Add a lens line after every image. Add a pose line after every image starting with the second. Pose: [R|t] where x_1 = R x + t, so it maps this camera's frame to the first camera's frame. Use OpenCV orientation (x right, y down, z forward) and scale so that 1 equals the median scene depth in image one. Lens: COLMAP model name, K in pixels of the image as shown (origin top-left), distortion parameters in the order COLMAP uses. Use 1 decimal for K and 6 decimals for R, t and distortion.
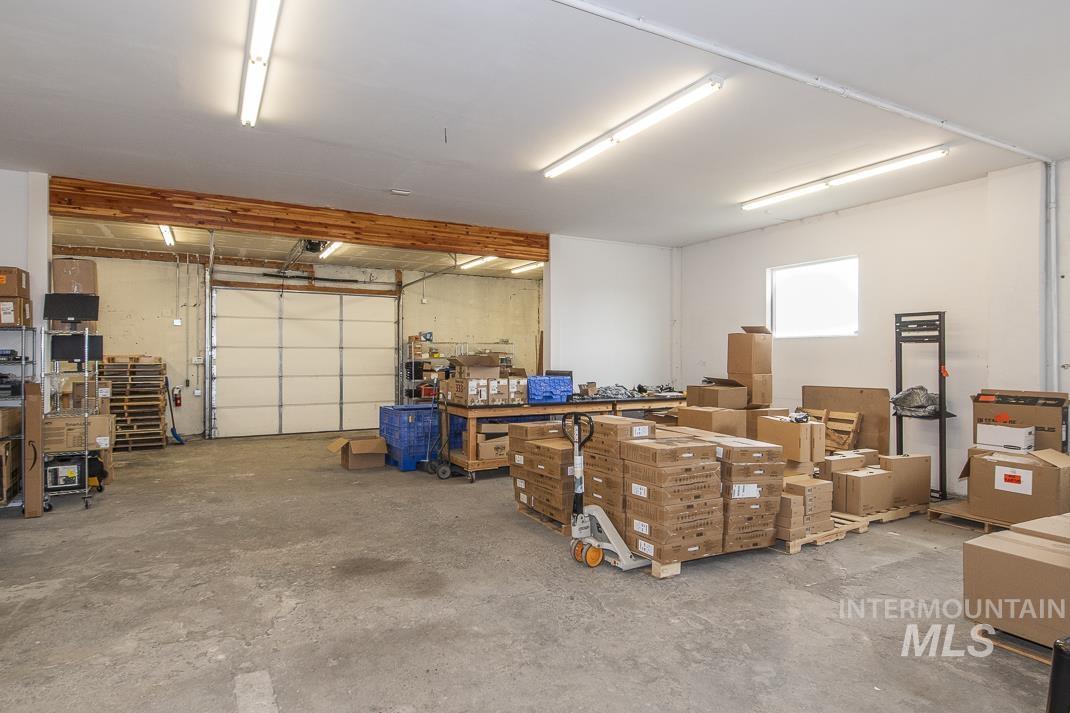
lens RADIAL K [[591.5, 0, 536.6], [0, 591.5, 353.1], [0, 0, 1]] dist [0.042453, -0.003613]
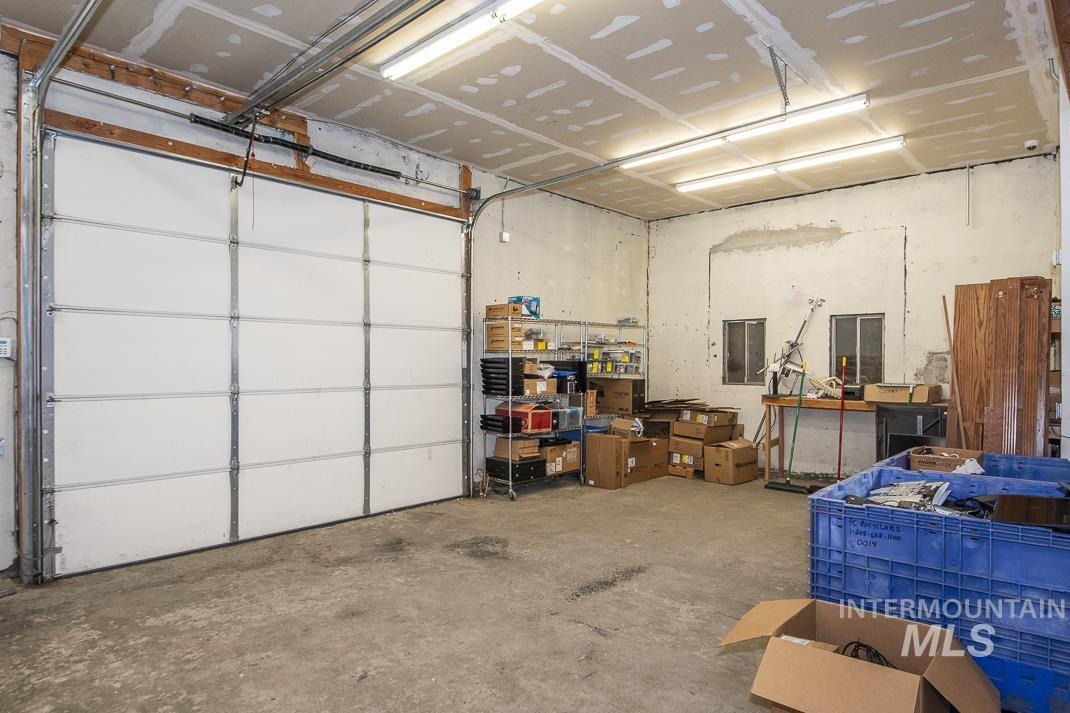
lens RADIAL K [[618.5, 0, 532.6], [0, 618.5, 367.1], [0, 0, 1]] dist [-0.002785, -0.006107]
pose [[0.950079, -0.004347, 0.311978, -0.341275], [0.002030, 0.999968, 0.007751, 0.017708], [-0.312002, -0.006731, 0.950058, 0.516998]]
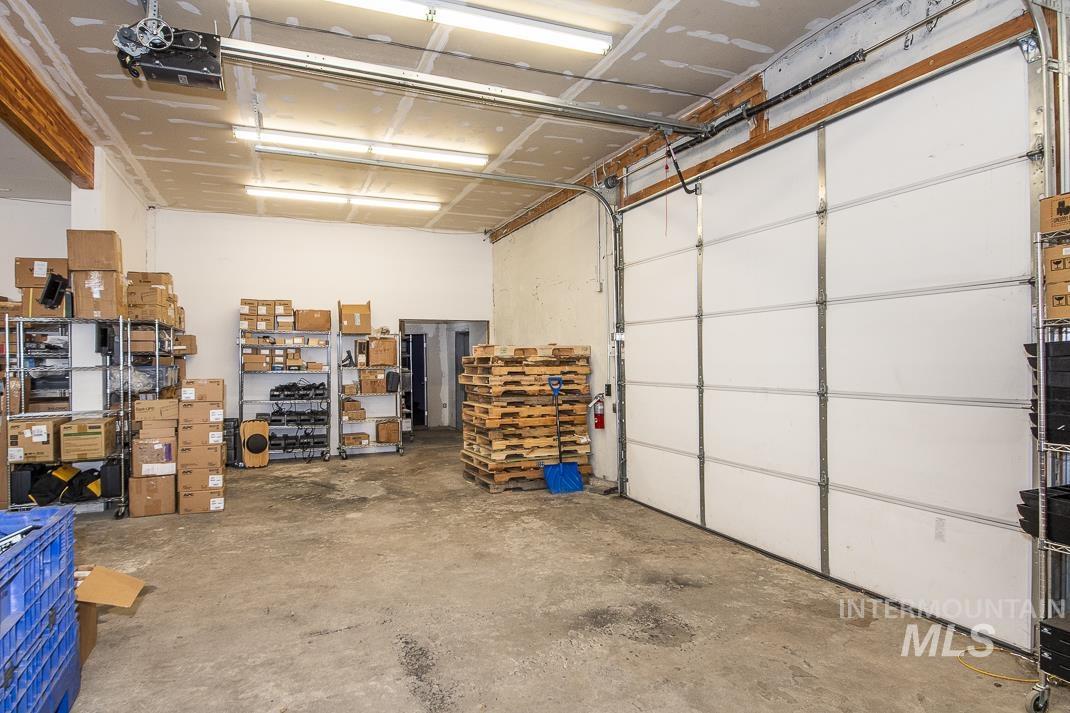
lens RADIAL K [[591.5, 0, 529.7], [0, 591.5, 361.2], [0, 0, 1]] dist [0.042453, -0.003613]
pose [[-0.104053, 0.003697, -0.994565, -0.010999], [0.017304, 0.999848, 0.001906, 0.016901], [0.994421, -0.017012, -0.104101, 0.850758]]
